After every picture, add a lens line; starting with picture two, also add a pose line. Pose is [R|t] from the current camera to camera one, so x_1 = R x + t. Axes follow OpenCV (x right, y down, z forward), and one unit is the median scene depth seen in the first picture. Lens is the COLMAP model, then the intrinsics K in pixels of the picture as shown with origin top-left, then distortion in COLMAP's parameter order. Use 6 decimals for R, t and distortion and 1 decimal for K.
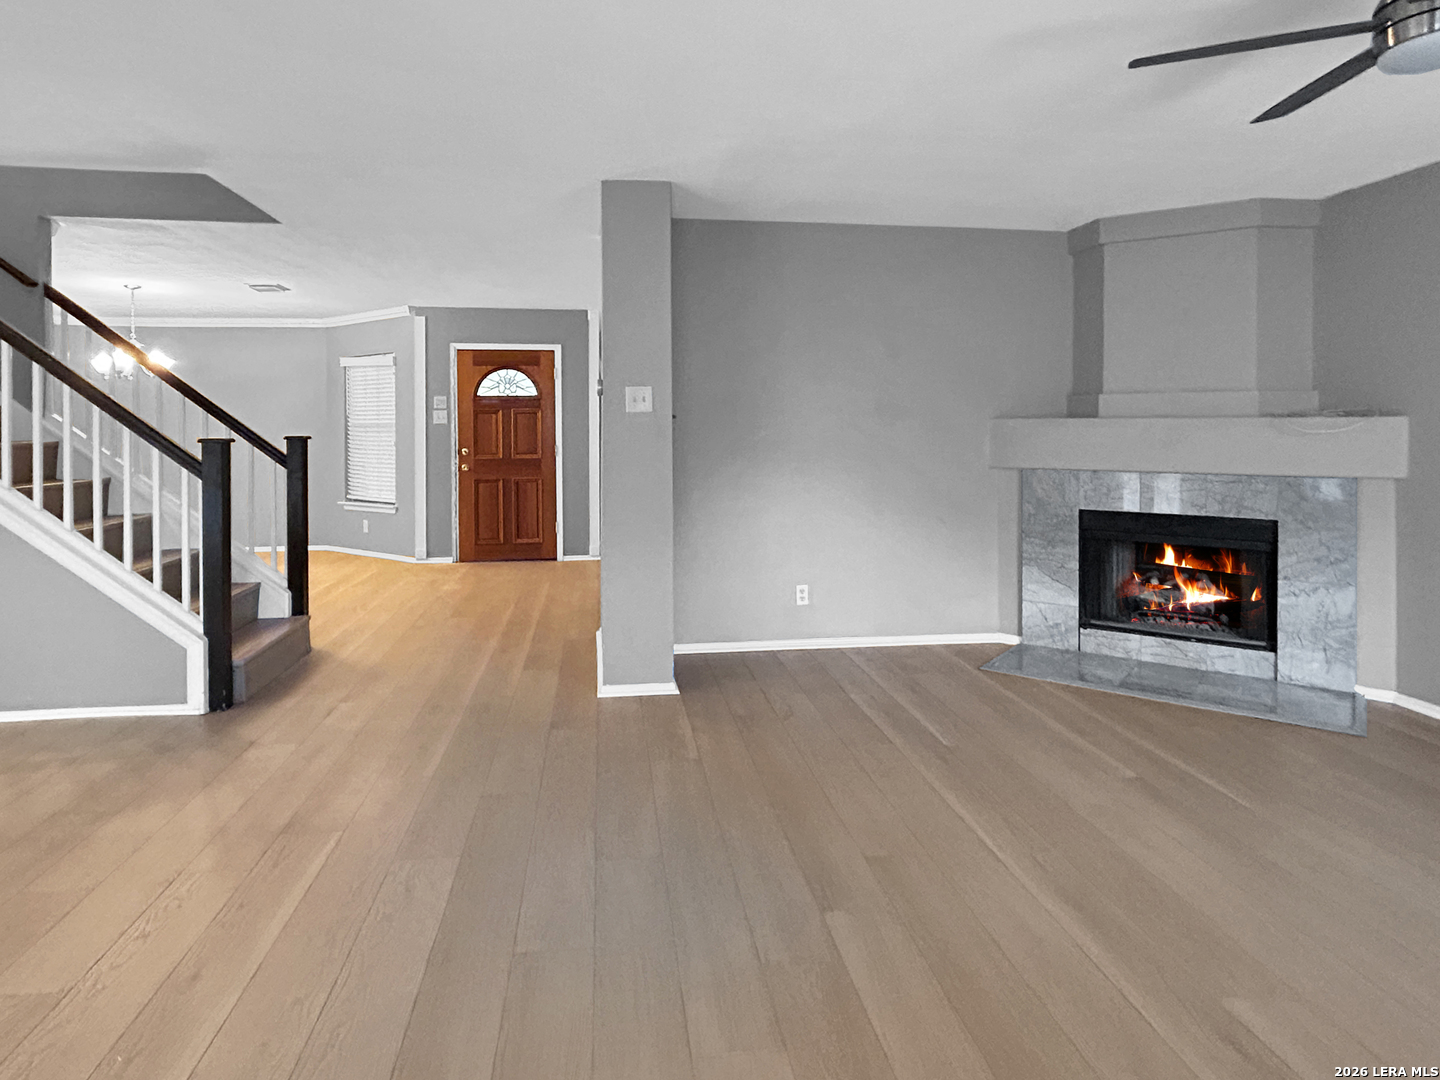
lens RADIAL K [[862.0, 0, 716.9], [0, 862.0, 468.4], [0, 0, 1]] dist [0.000404, 0.000417]
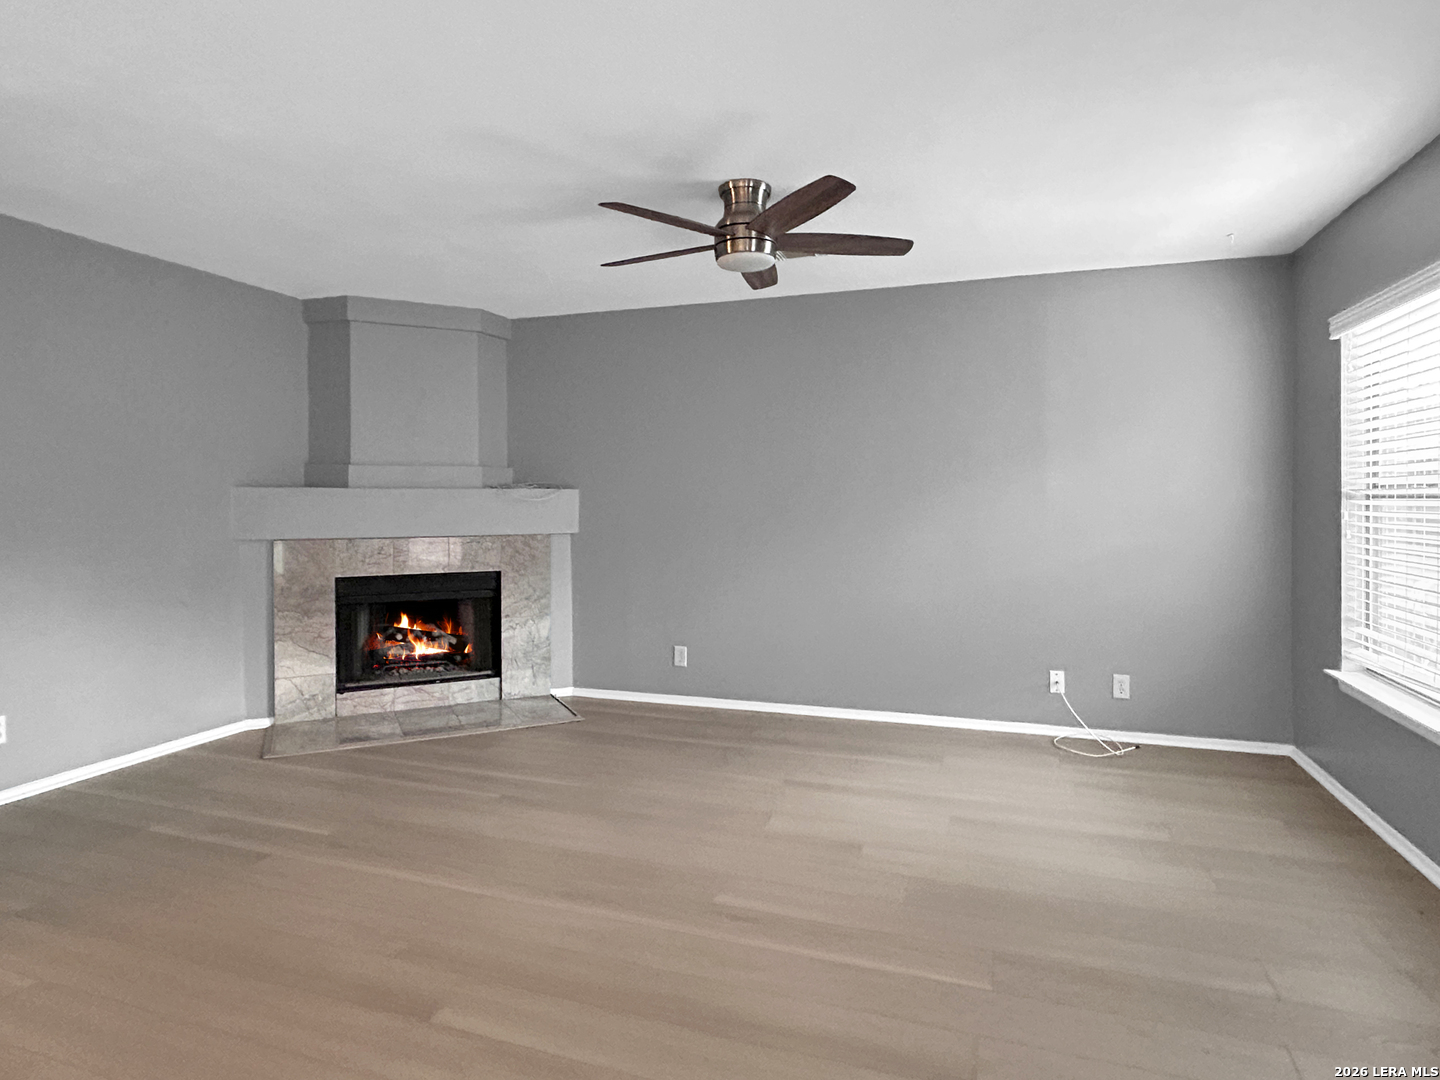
lens RADIAL K [[842.7, 0, 720.0], [0, 842.7, 540.0], [0, 0, 1]] dist [-0.000032, 0.003257]
pose [[0.448580, -0.048060, 0.892450, -0.280270], [0.043503, 0.998544, 0.031907, -0.009365], [-0.892683, 0.024512, 0.450017, 0.157844]]
